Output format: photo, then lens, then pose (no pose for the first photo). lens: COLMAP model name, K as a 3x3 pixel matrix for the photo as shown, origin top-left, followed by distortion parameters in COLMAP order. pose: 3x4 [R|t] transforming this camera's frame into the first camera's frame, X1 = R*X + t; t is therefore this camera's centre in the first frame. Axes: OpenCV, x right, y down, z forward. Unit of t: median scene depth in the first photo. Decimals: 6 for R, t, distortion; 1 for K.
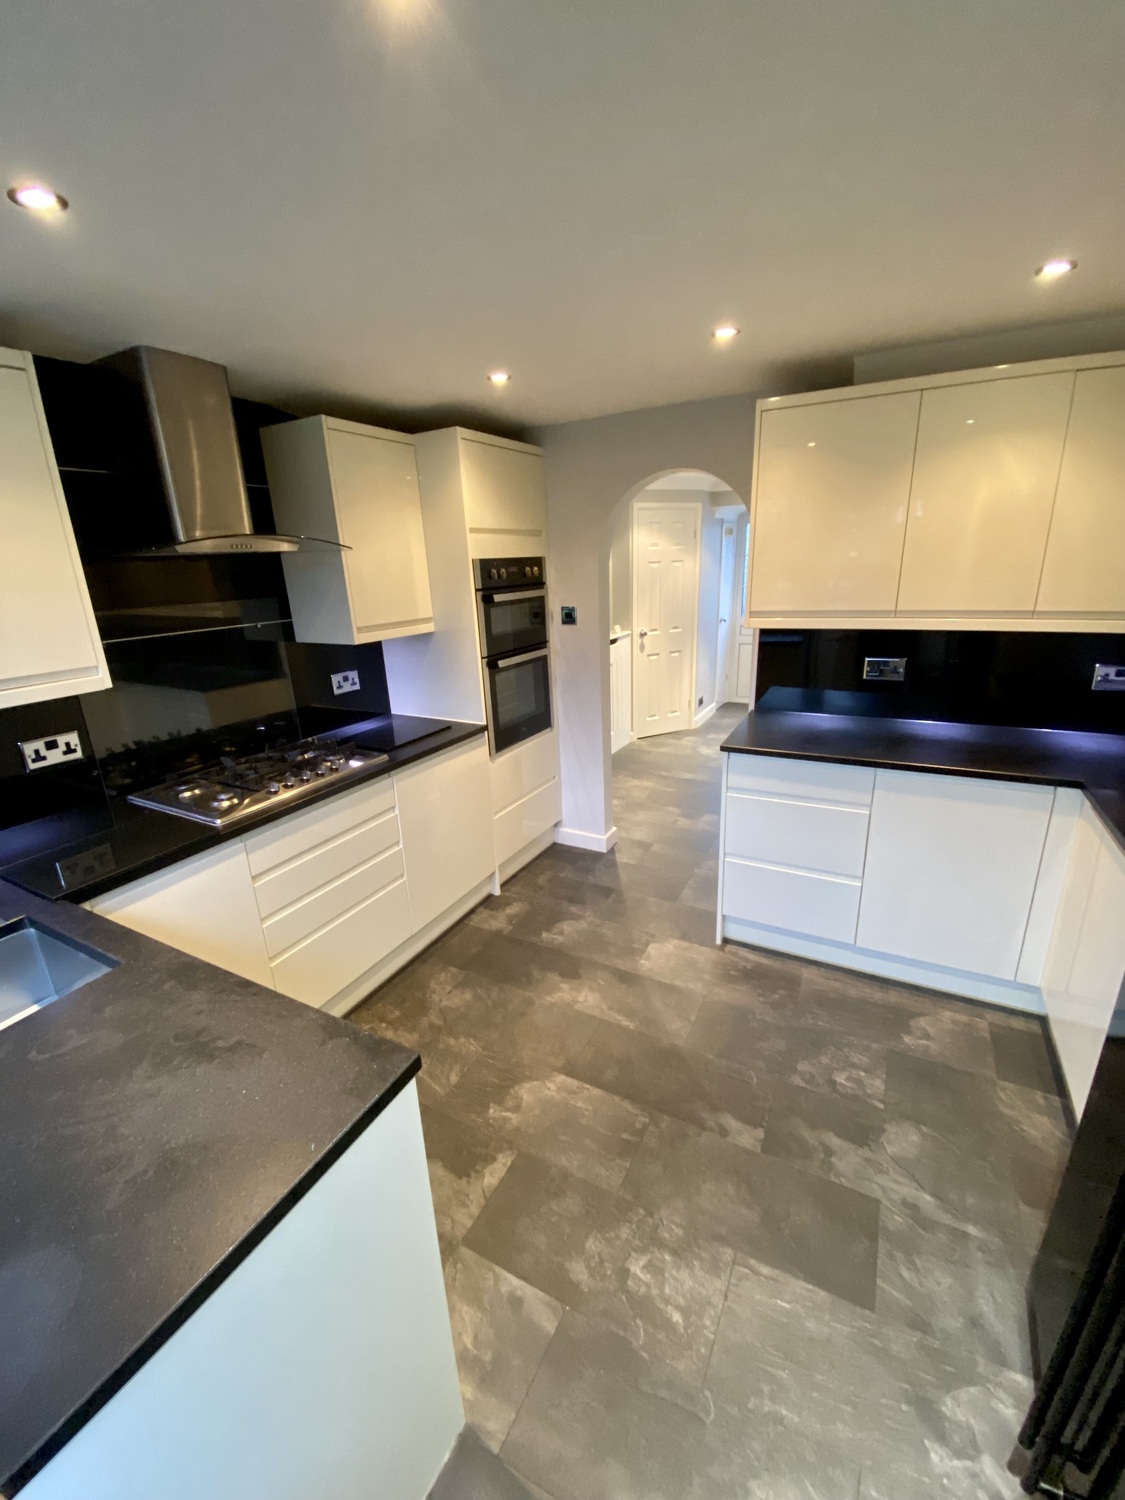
lens RADIAL K [[599.8, 0, 572.2], [0, 599.8, 762.0], [0, 0, 1]] dist [0.030087, -0.025733]
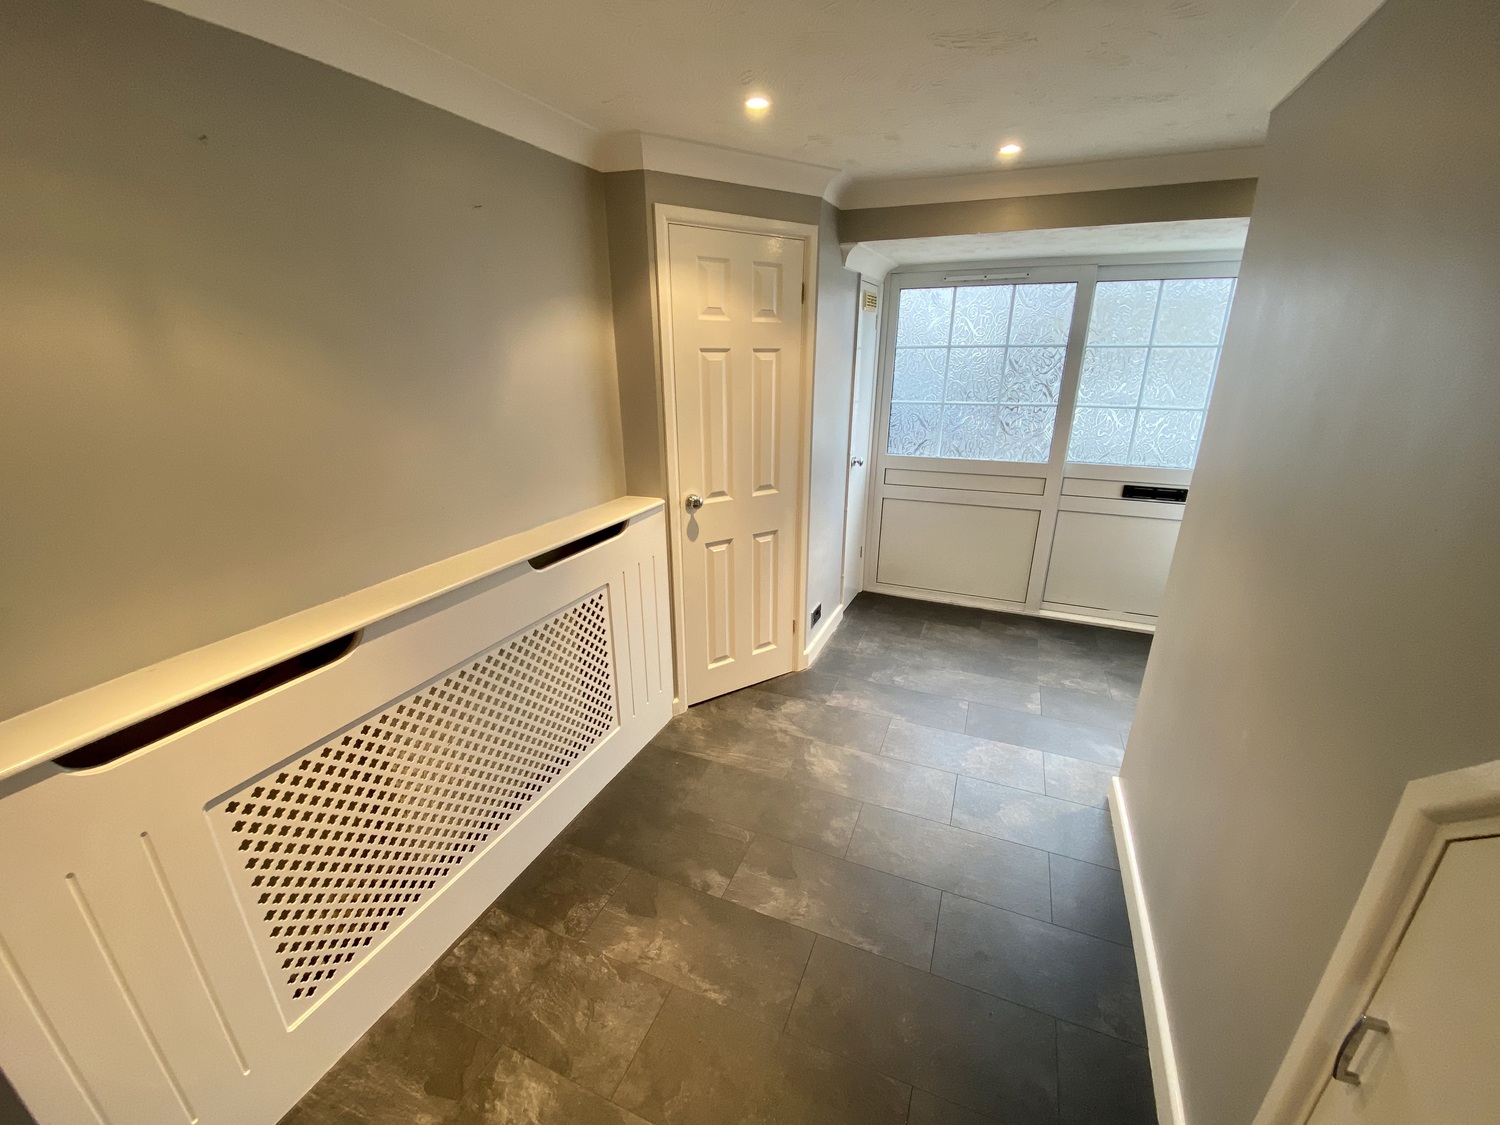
lens RADIAL K [[614.0, 0, 750.0], [0, 614.0, 562.5], [0, 0, 1]] dist [0.023886, -0.021182]
pose [[0.995623, 0.008175, 0.093097, 0.073928], [-0.009263, 0.999894, 0.011257, -0.108901], [-0.092995, -0.012070, 0.995593, 0.327790]]
